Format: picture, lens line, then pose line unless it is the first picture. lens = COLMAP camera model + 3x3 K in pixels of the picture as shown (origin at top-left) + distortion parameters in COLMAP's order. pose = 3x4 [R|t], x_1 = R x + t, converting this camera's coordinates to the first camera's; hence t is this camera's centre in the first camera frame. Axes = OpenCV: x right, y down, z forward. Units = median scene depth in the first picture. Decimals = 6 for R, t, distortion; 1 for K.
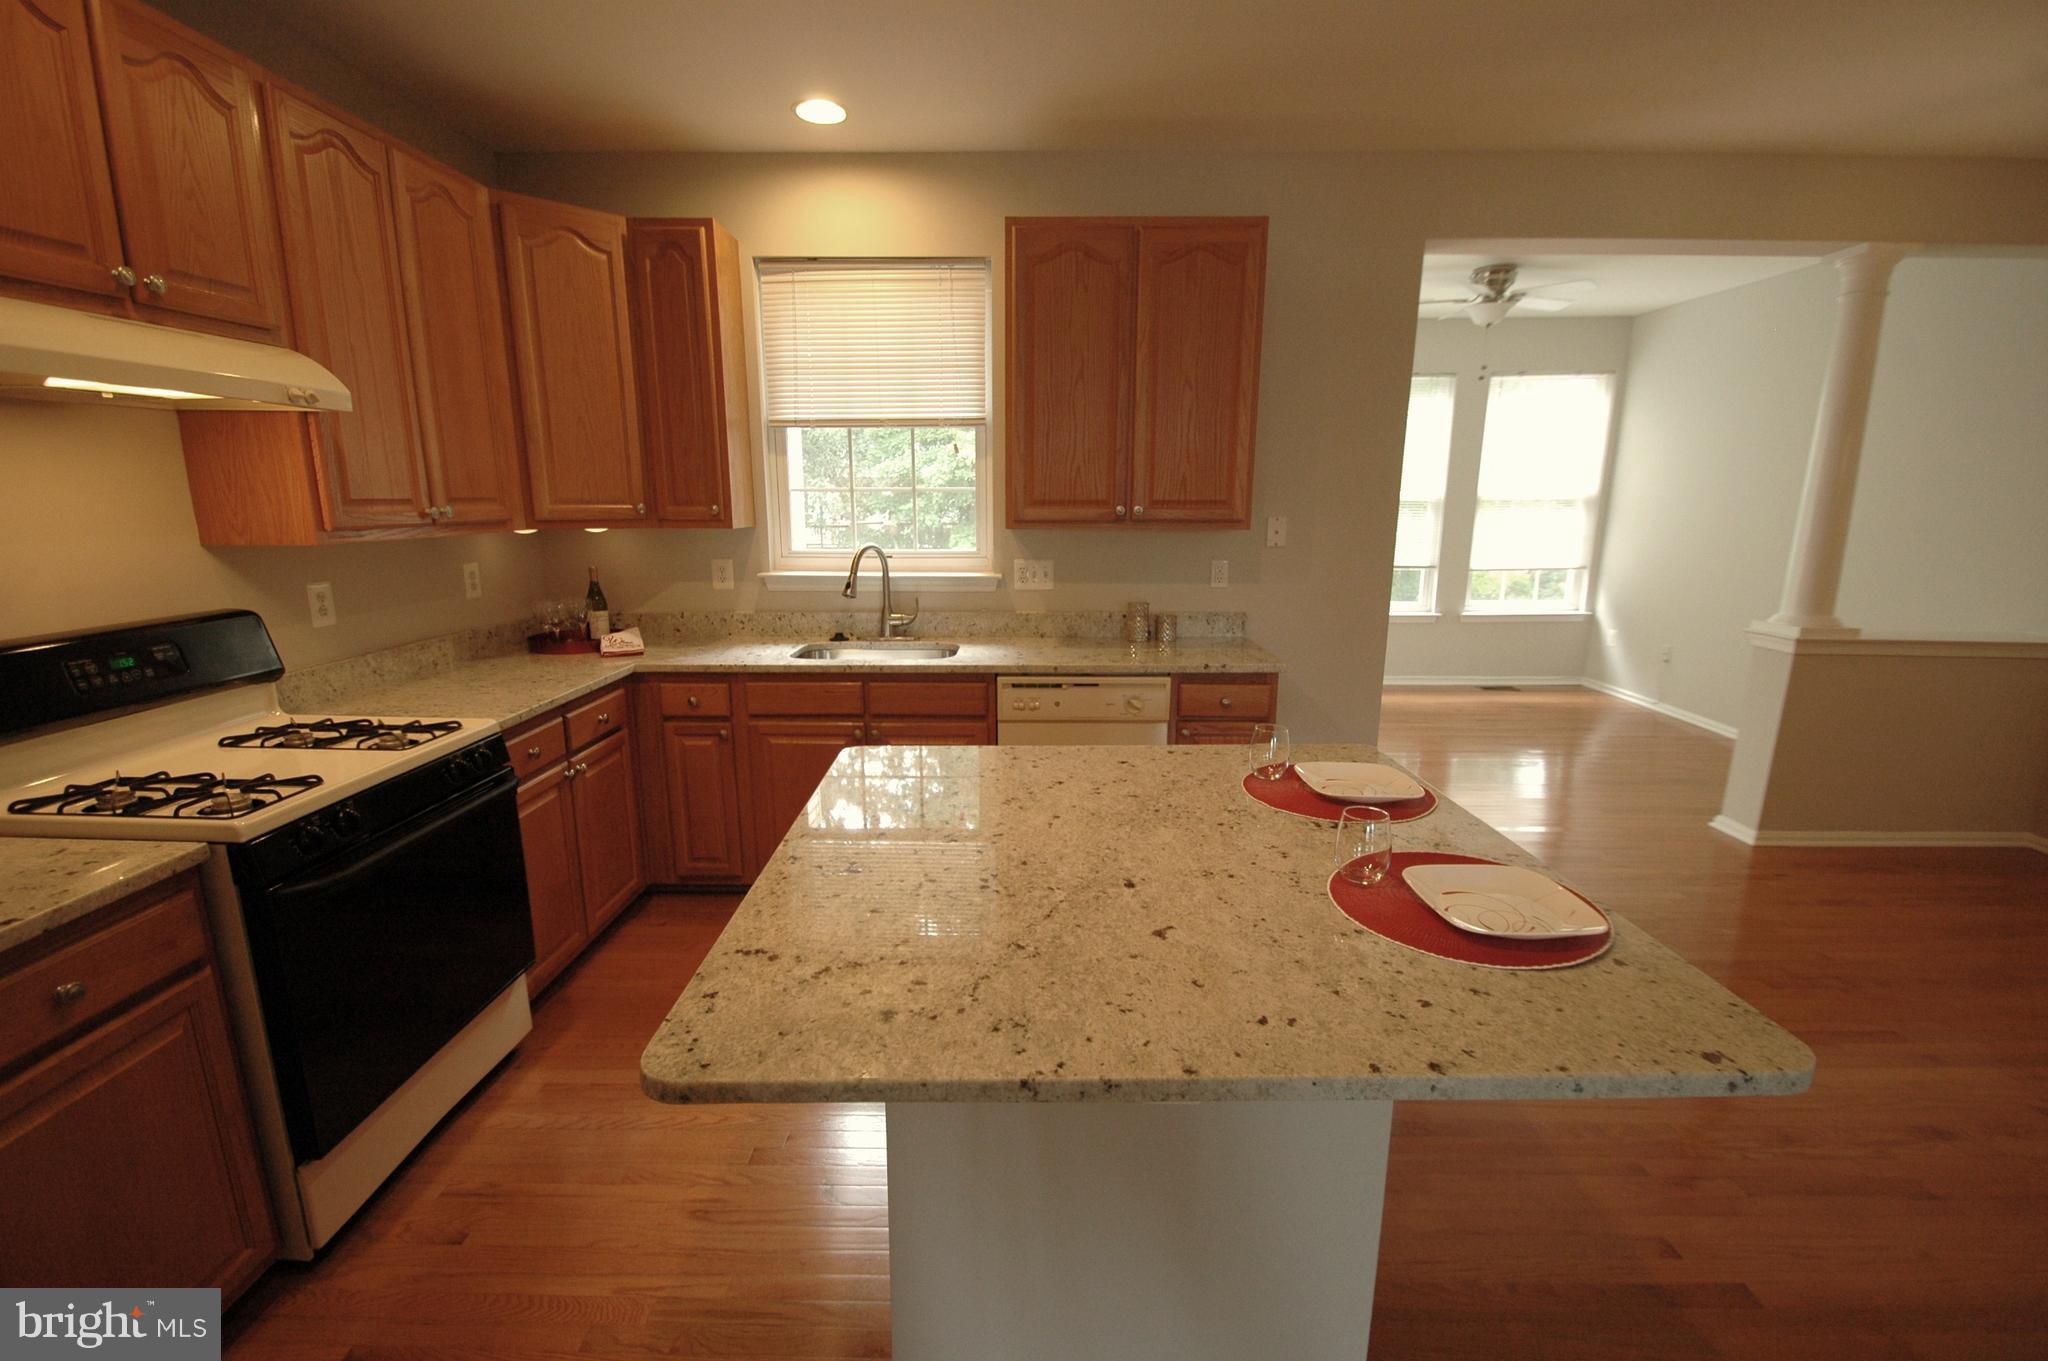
lens RADIAL K [[896.3, 0, 1018.5], [0, 896.3, 695.9], [0, 0, 1]] dist [0.002238, -0.008579]
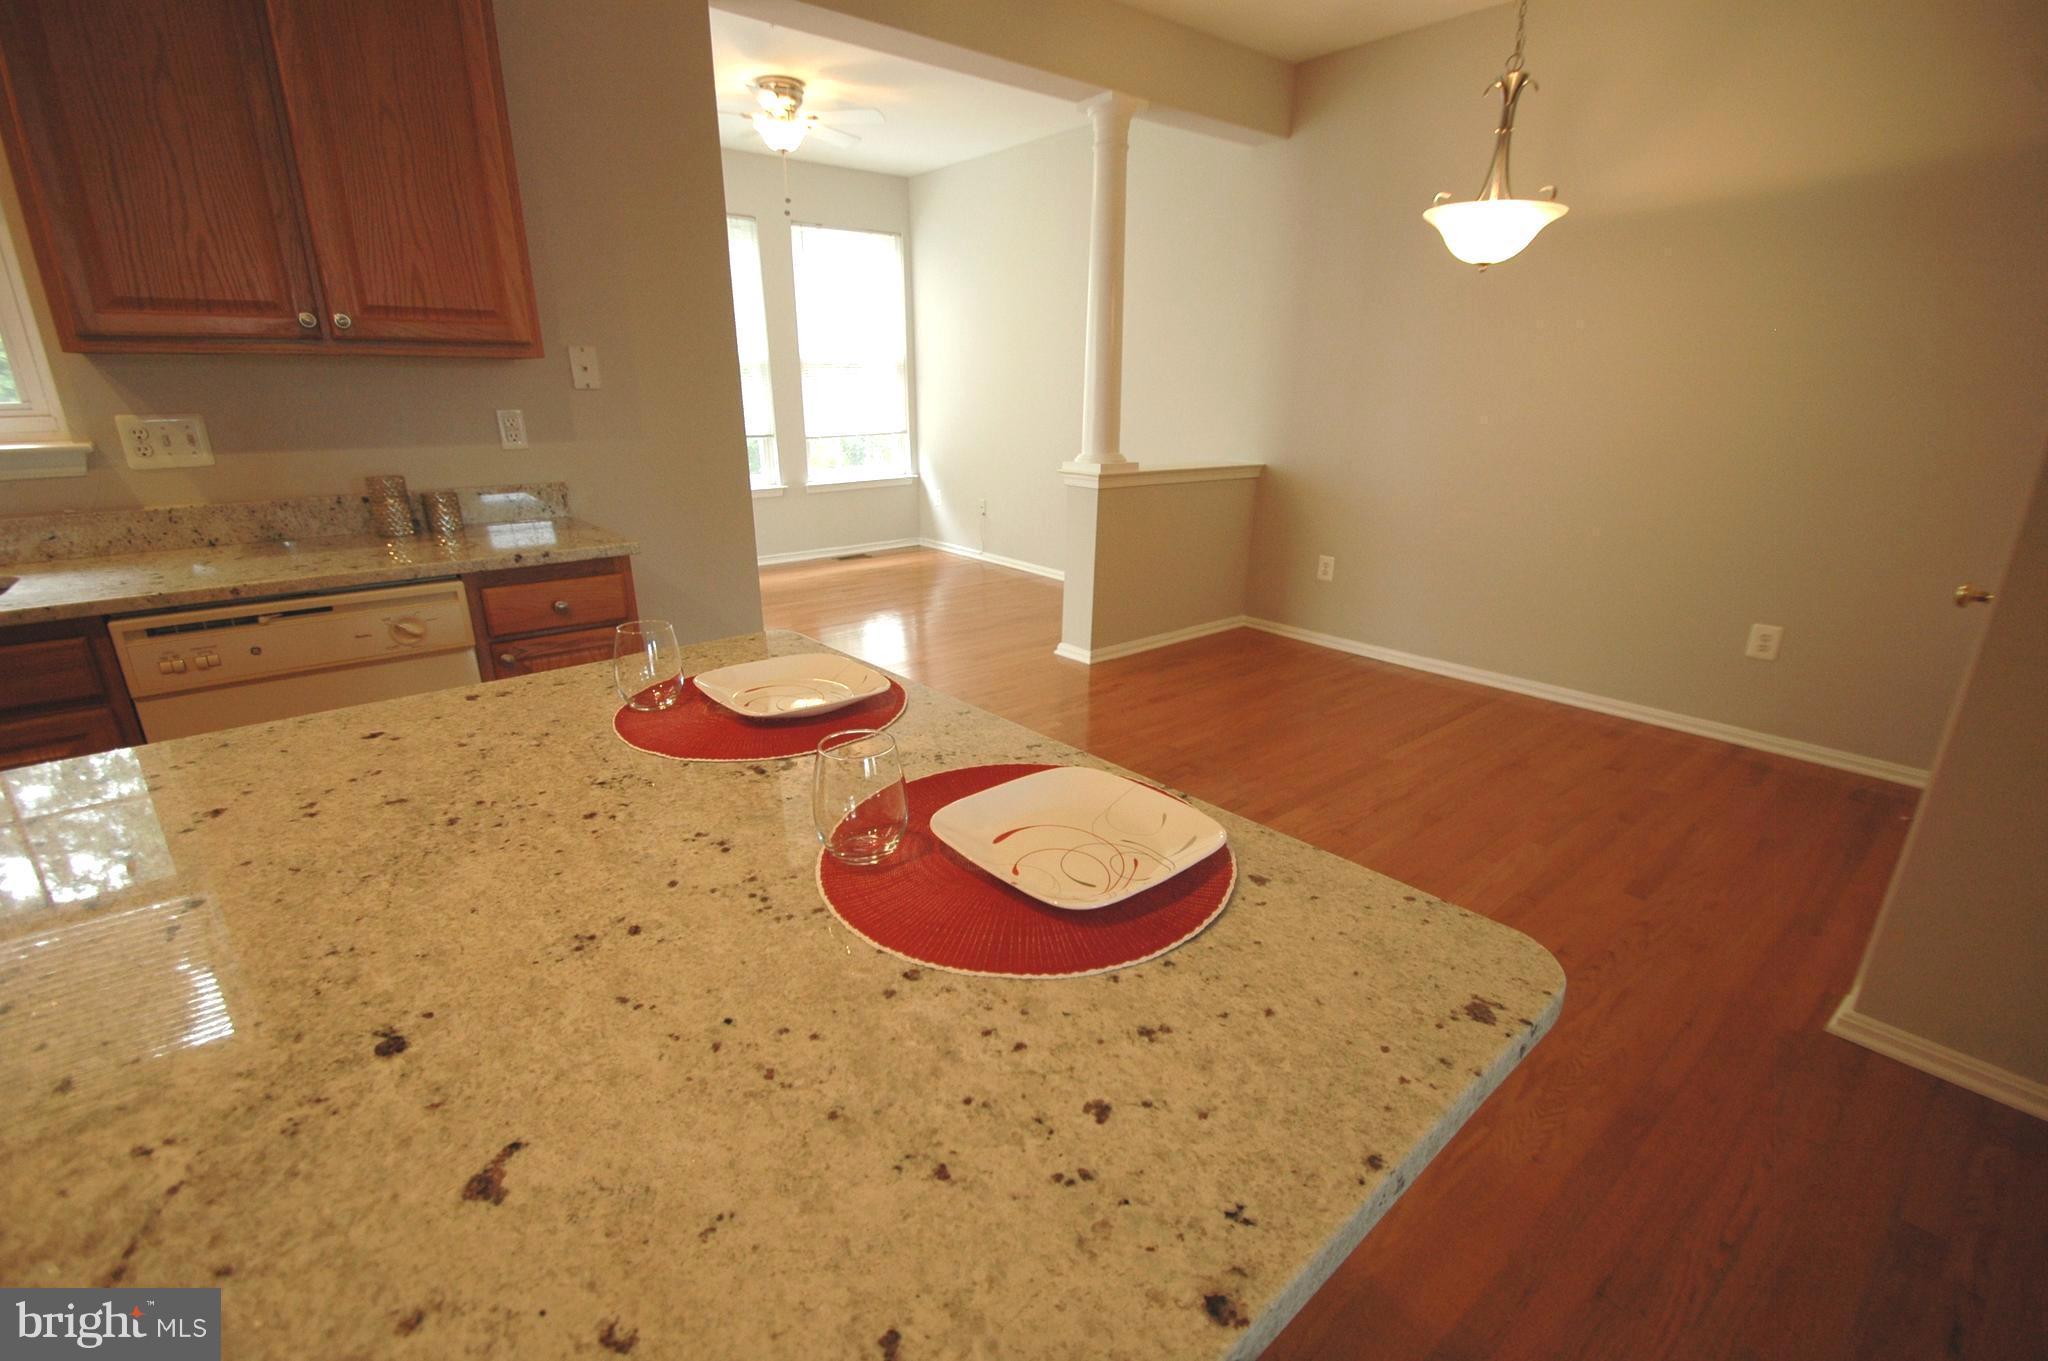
lens RADIAL K [[896.3, 0, 1015.7], [0, 896.3, 696.8], [0, 0, 1]] dist [0.002238, -0.008579]
pose [[0.760451, -0.209948, 0.614521, 0.054468], [0.137363, 0.976889, 0.163767, 0.010545], [-0.634702, -0.040125, 0.771715, 0.221732]]
